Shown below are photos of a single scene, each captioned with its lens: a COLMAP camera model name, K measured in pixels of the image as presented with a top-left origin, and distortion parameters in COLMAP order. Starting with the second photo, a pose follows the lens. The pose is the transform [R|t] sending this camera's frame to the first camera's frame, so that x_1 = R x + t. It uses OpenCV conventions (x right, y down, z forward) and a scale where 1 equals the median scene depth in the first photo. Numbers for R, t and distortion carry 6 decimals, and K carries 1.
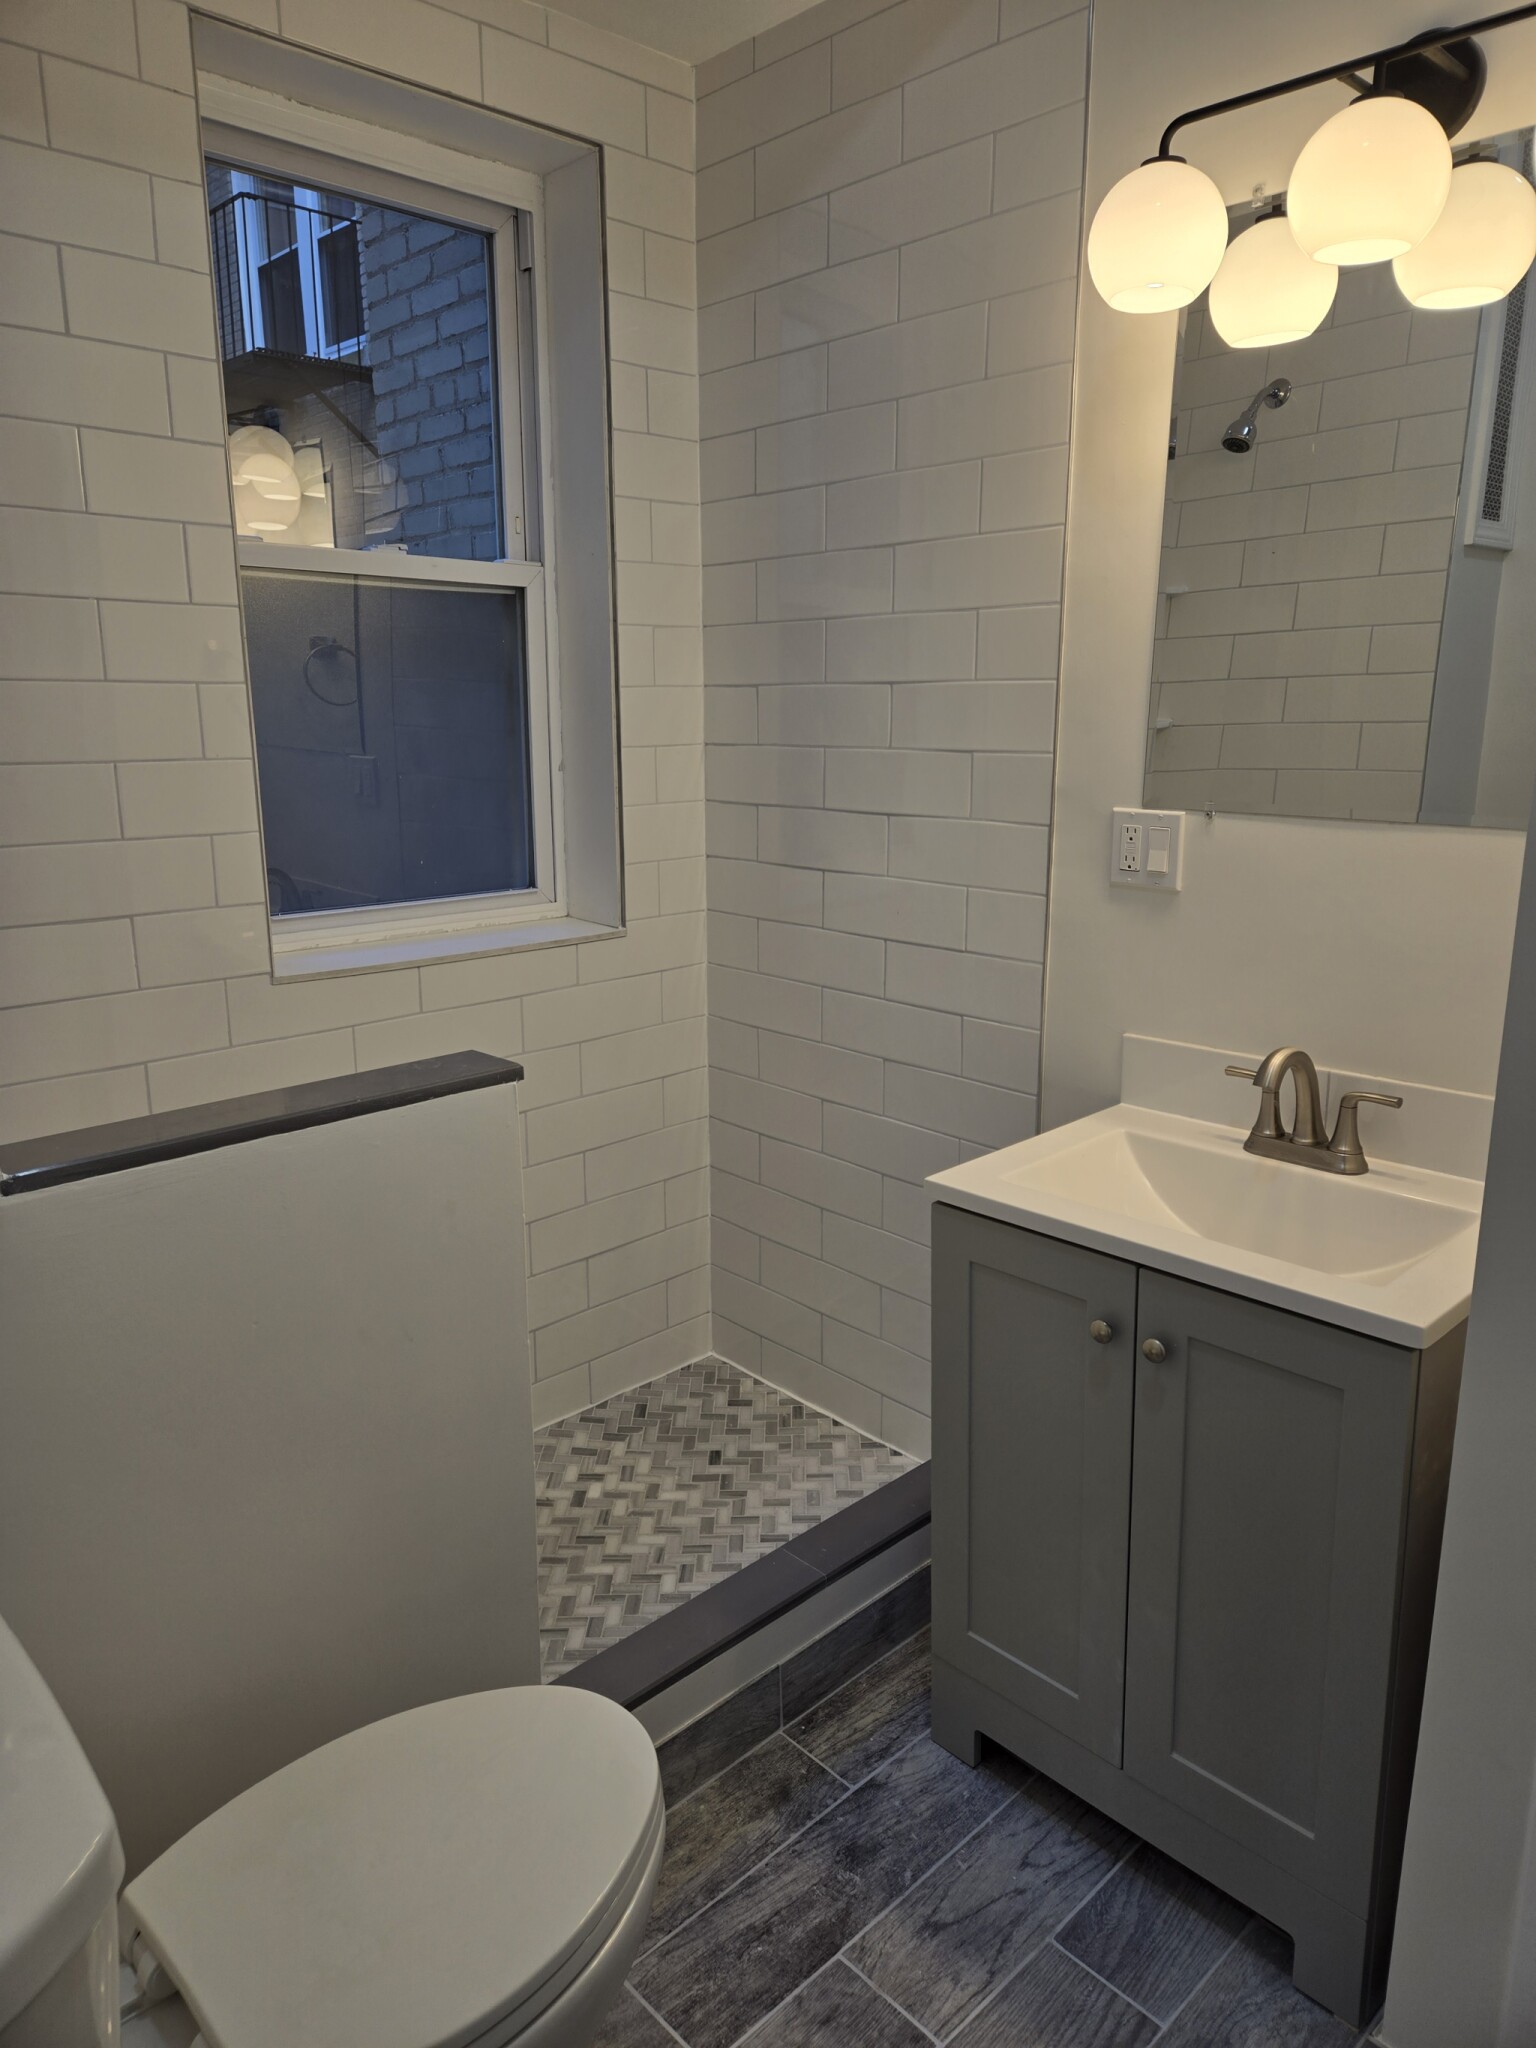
lens RADIAL K [[1341.9, 0, 767.7], [0, 1341.9, 1010.5], [0, 0, 1]] dist [0.076446, -0.066624]
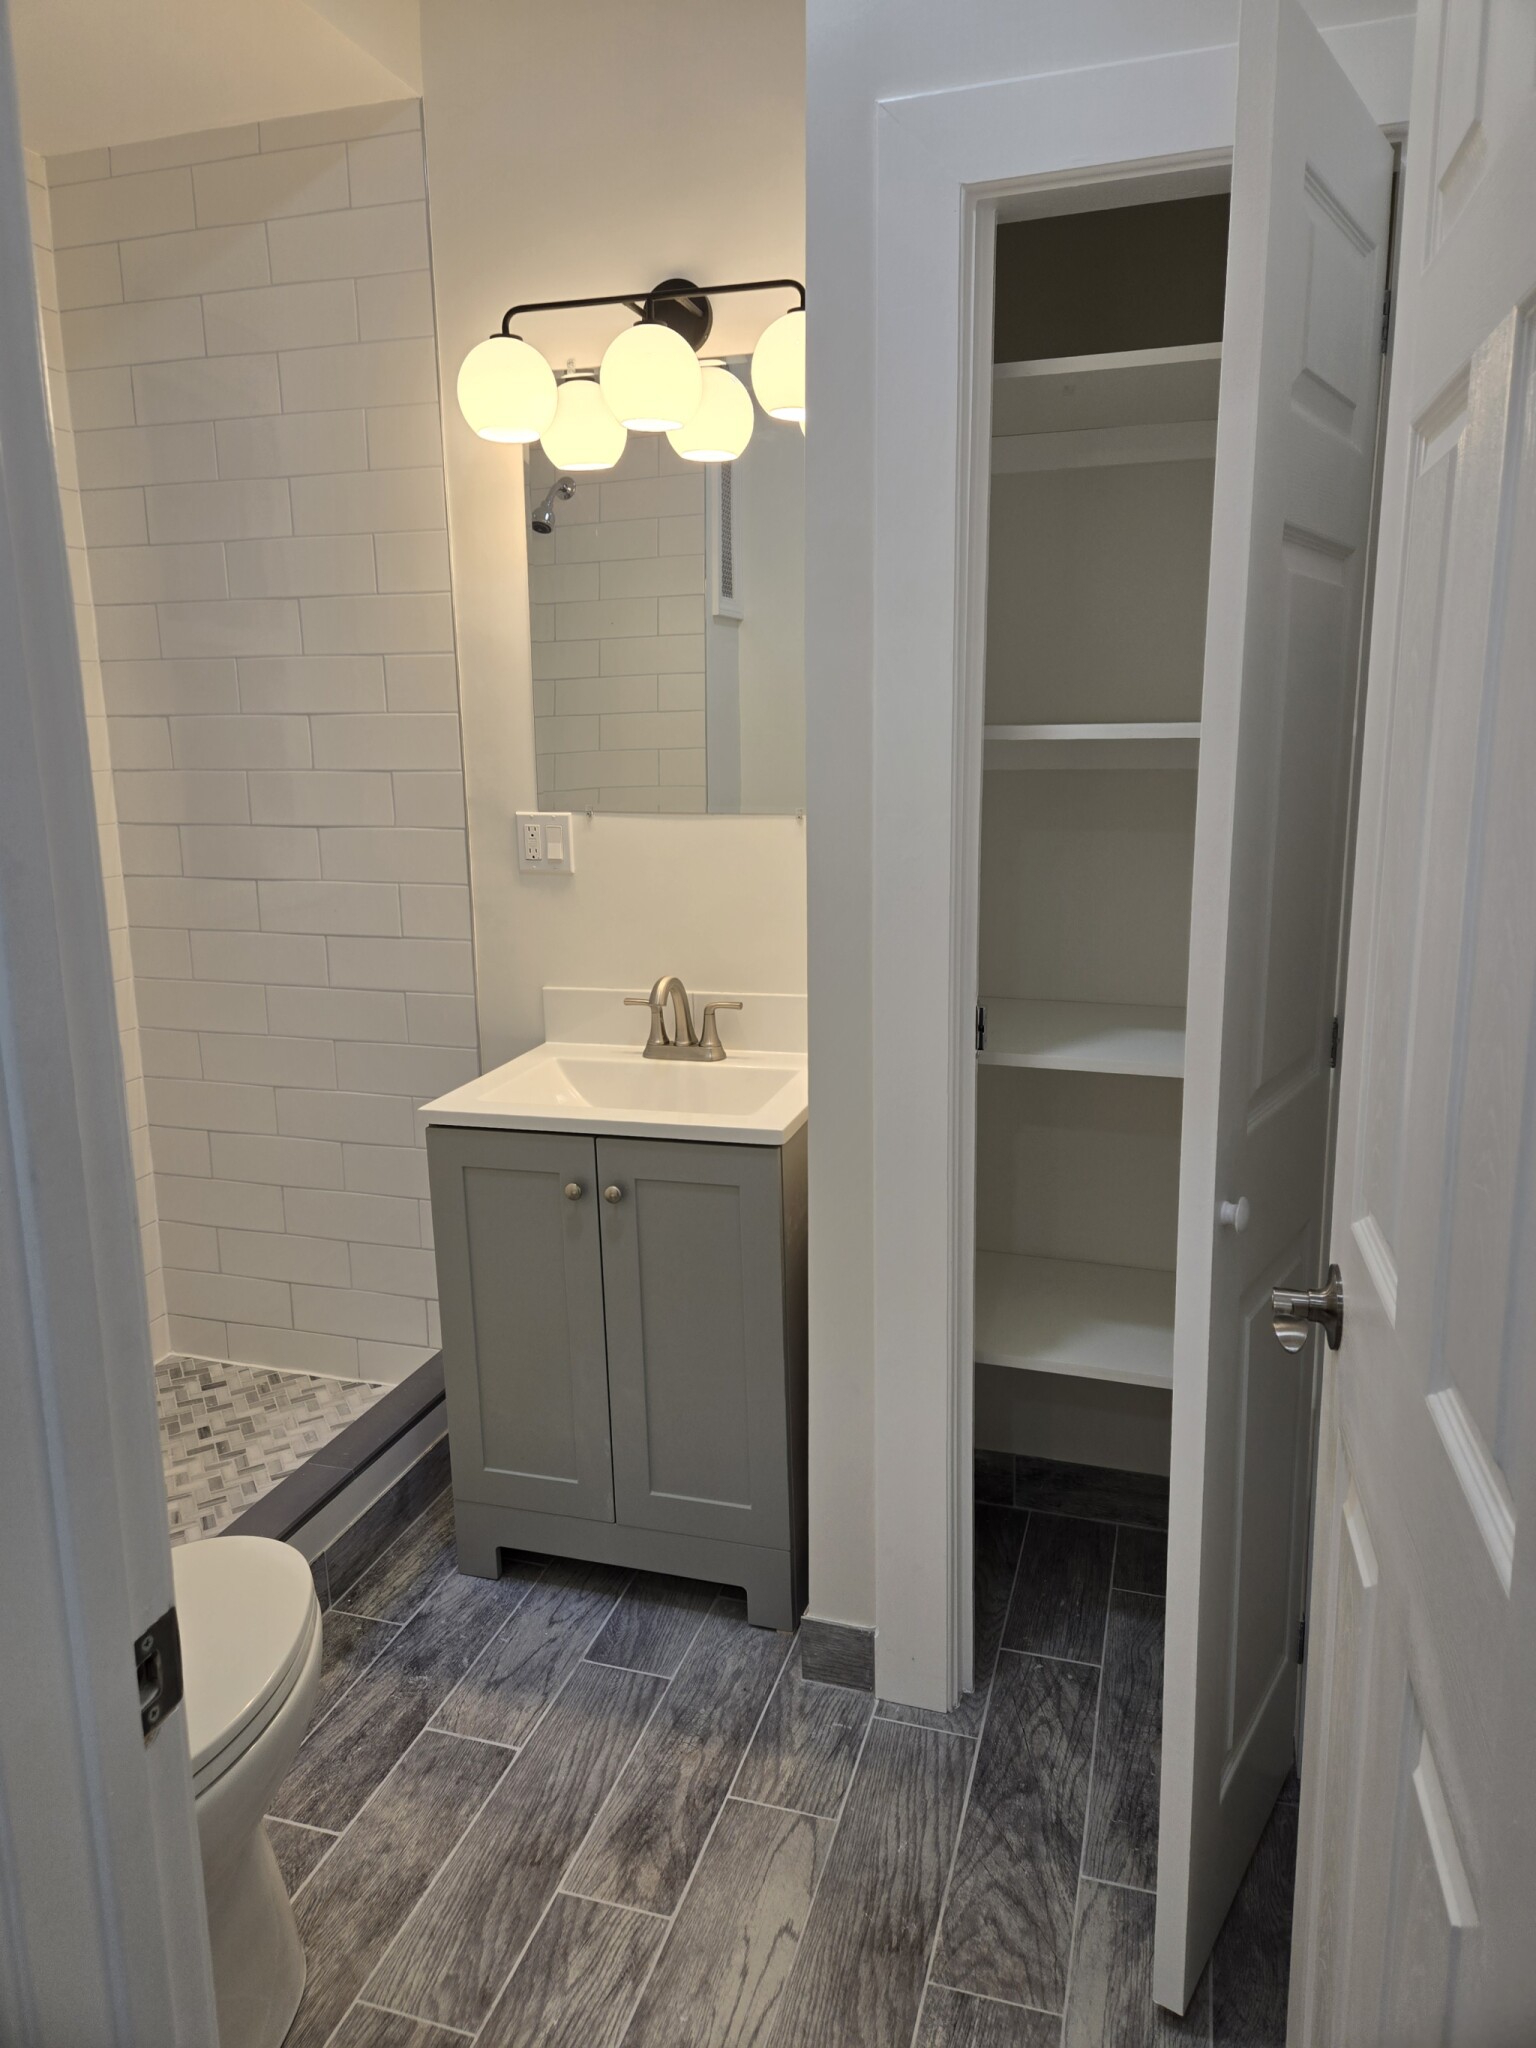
lens RADIAL K [[1341.9, 0, 767.7], [0, 1341.9, 1010.5], [0, 0, 1]] dist [0.076446, -0.066624]
pose [[0.870471, -0.108057, 0.480212, -0.181028], [0.120058, 0.992750, 0.005761, 0.062184], [-0.477353, 0.052639, 0.877134, -0.244607]]
